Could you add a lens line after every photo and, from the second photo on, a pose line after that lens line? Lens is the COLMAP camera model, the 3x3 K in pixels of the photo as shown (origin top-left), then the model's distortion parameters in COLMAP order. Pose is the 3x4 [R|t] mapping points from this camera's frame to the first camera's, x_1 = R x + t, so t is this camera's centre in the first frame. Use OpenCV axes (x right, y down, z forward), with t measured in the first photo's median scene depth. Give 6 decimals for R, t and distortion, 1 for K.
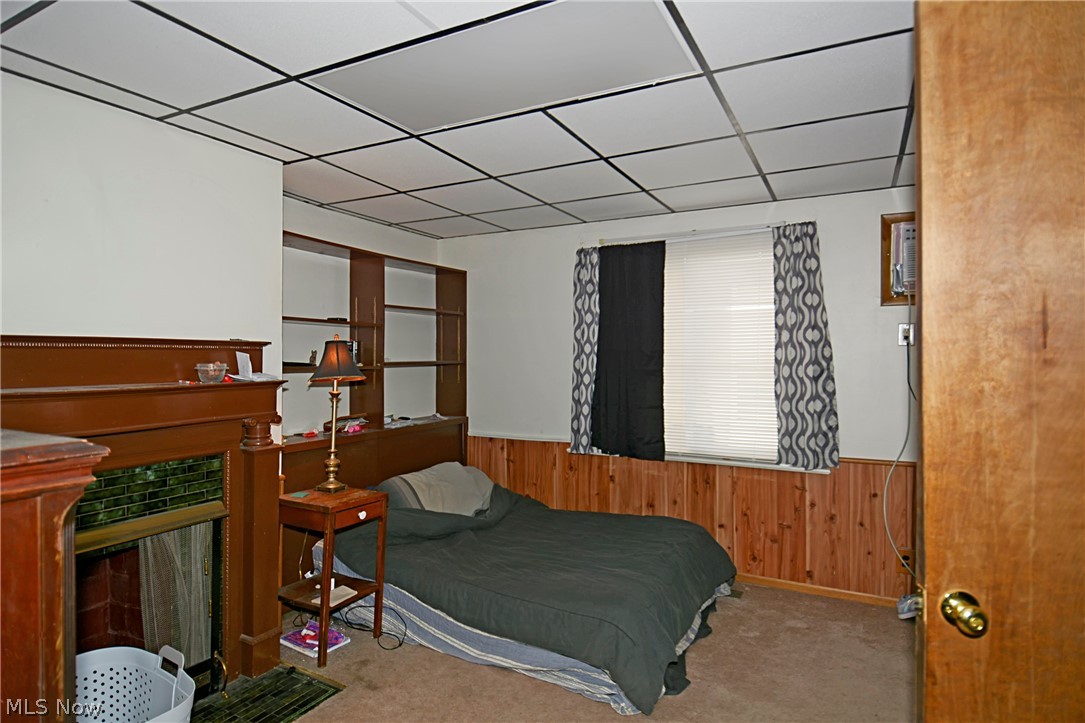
lens RADIAL K [[591.4, 0, 538.3], [0, 591.4, 358.4], [0, 0, 1]] dist [0.002647, -0.001593]
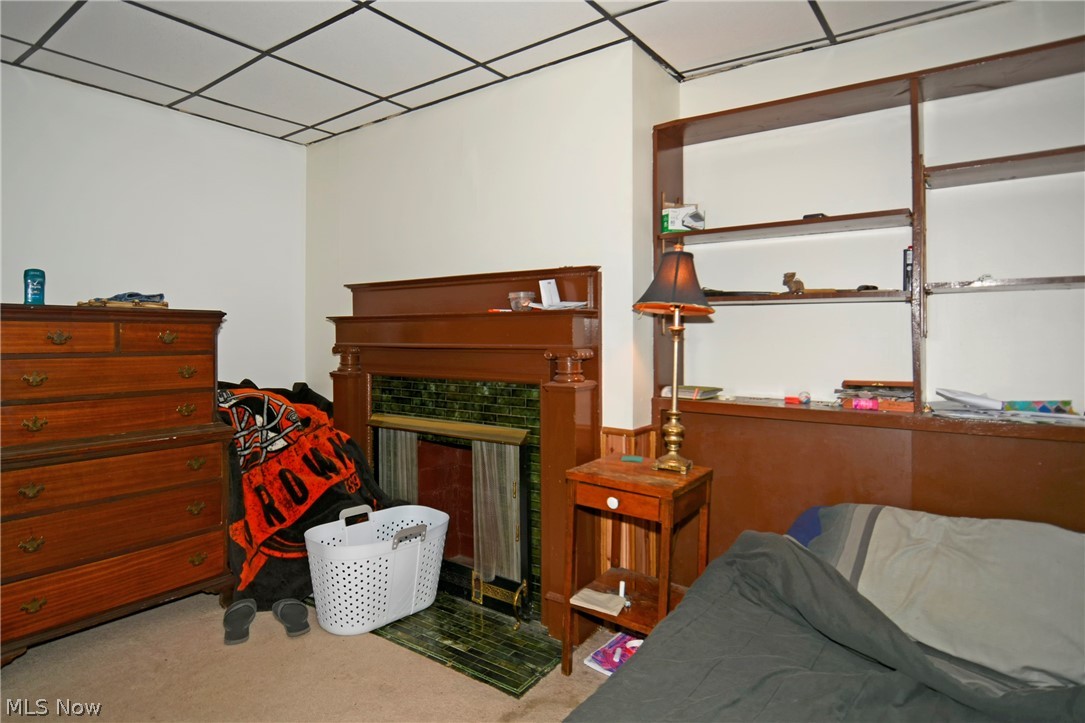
lens RADIAL K [[591.4, 0, 538.9], [0, 591.4, 351.6], [0, 0, 1]] dist [0.002647, -0.001593]
pose [[-0.163859, 0.006284, -0.986464, 0.443917], [-0.005196, 0.999960, 0.007233, 0.103512], [0.986470, 0.006311, -0.163819, 1.203880]]
